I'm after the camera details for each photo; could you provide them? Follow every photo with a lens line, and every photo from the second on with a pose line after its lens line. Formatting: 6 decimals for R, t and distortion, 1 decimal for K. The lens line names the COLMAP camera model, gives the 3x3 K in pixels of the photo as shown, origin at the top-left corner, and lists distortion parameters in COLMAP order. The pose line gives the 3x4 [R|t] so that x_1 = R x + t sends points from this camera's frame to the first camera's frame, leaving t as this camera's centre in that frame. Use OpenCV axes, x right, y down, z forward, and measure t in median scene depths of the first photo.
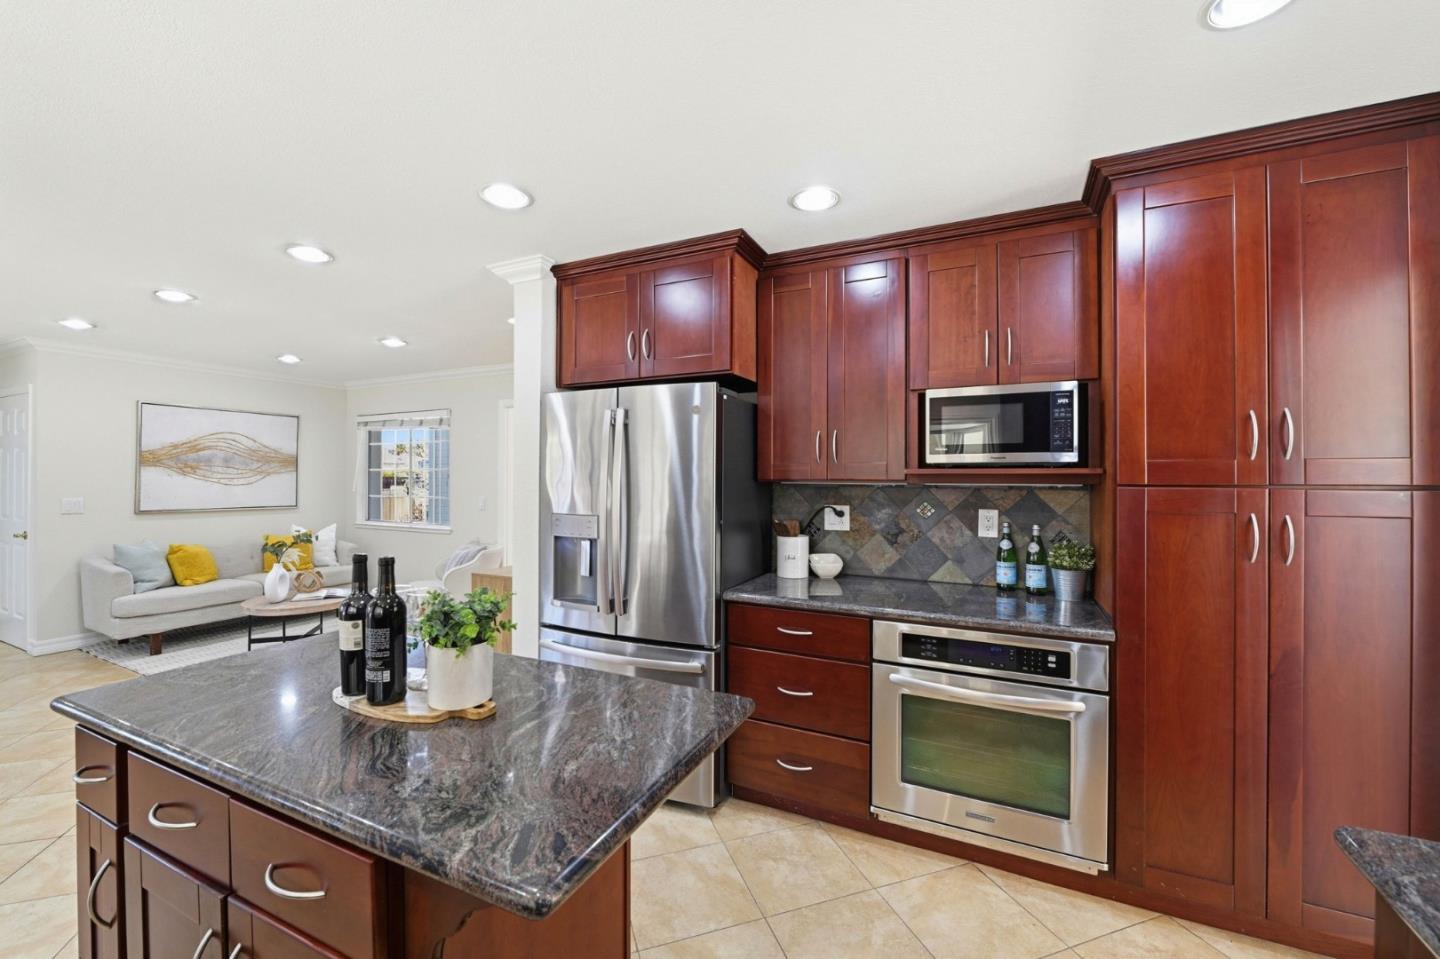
lens RADIAL K [[593.3, 0, 720.0], [0, 593.3, 479.5], [0, 0, 1]] dist [0.023728, -0.000047]
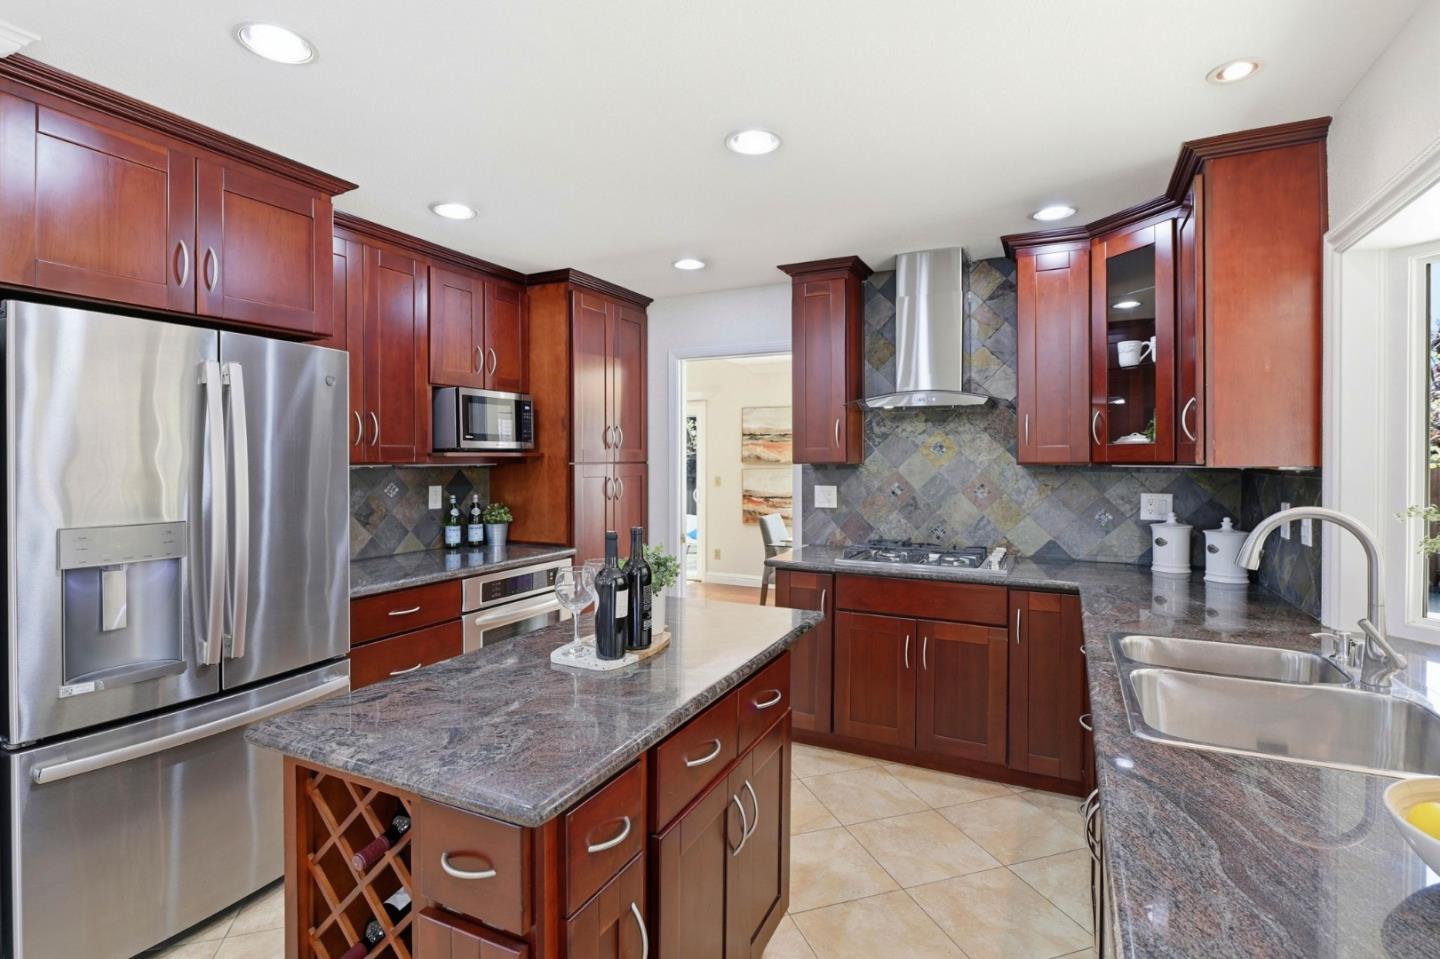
lens RADIAL K [[690.1, 0, 720.9], [0, 690.1, 466.1], [0, 0, 1]] dist [-0.002376, -0.000985]
pose [[-0.005417, -0.012399, 0.999908, -0.997311], [0.009403, 0.999878, 0.012450, -0.001987], [-0.999941, 0.009470, -0.005299, 0.442112]]
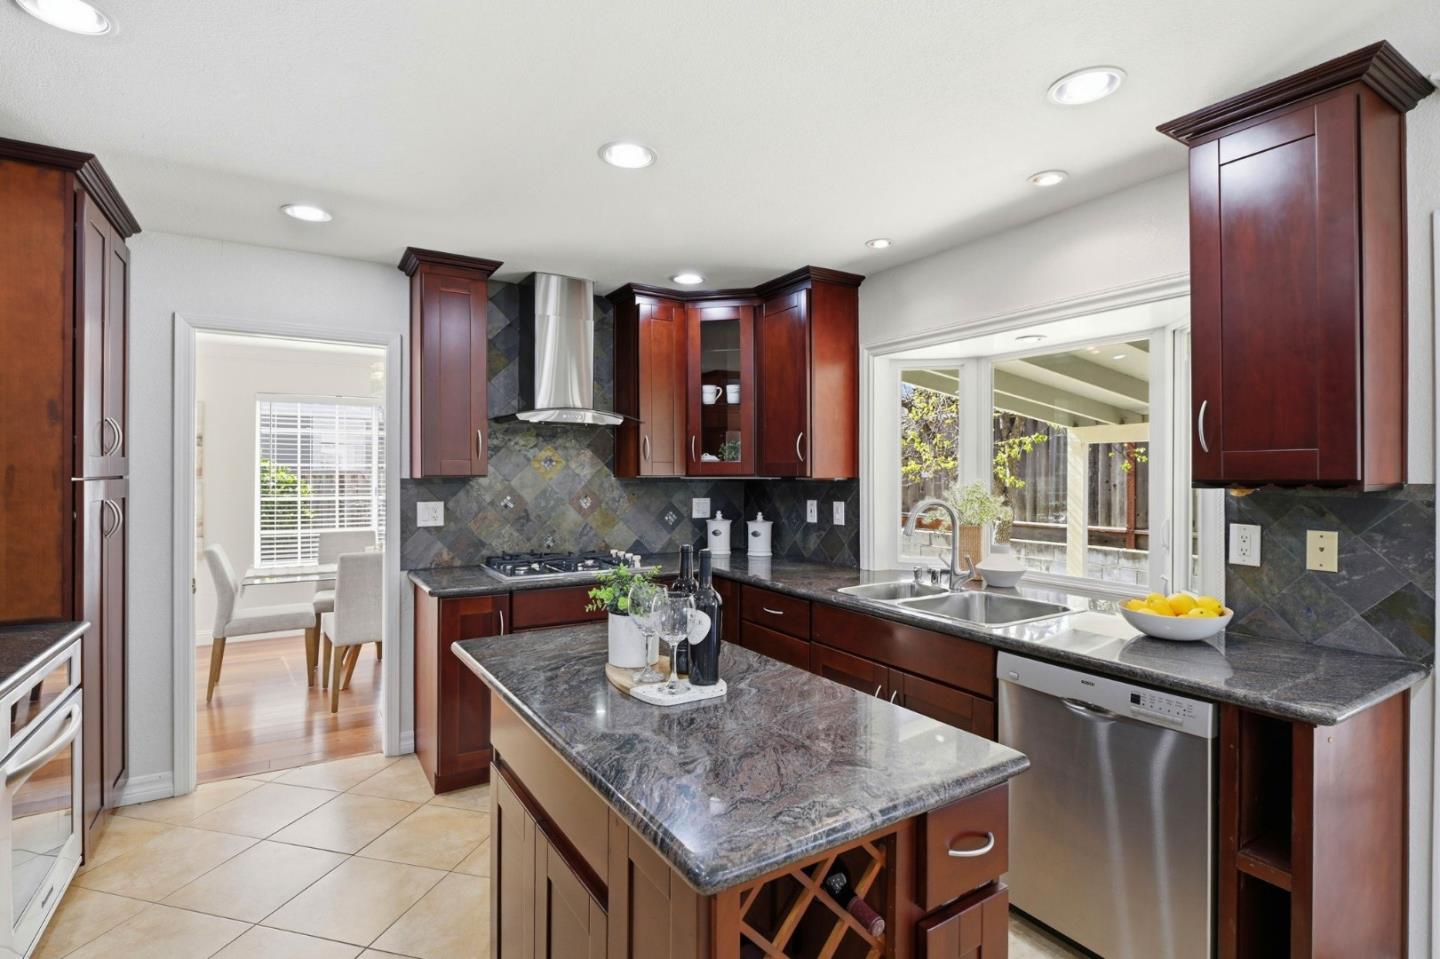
lens RADIAL K [[690.1, 0, 720.9], [0, 690.1, 466.1], [0, 0, 1]] dist [-0.002376, -0.000985]
pose [[-0.853609, 0.000954, 0.520914, -0.672282], [0.001220, 0.999999, 0.000167, -0.008010], [-0.520913, 0.000778, -0.853609, 1.082283]]
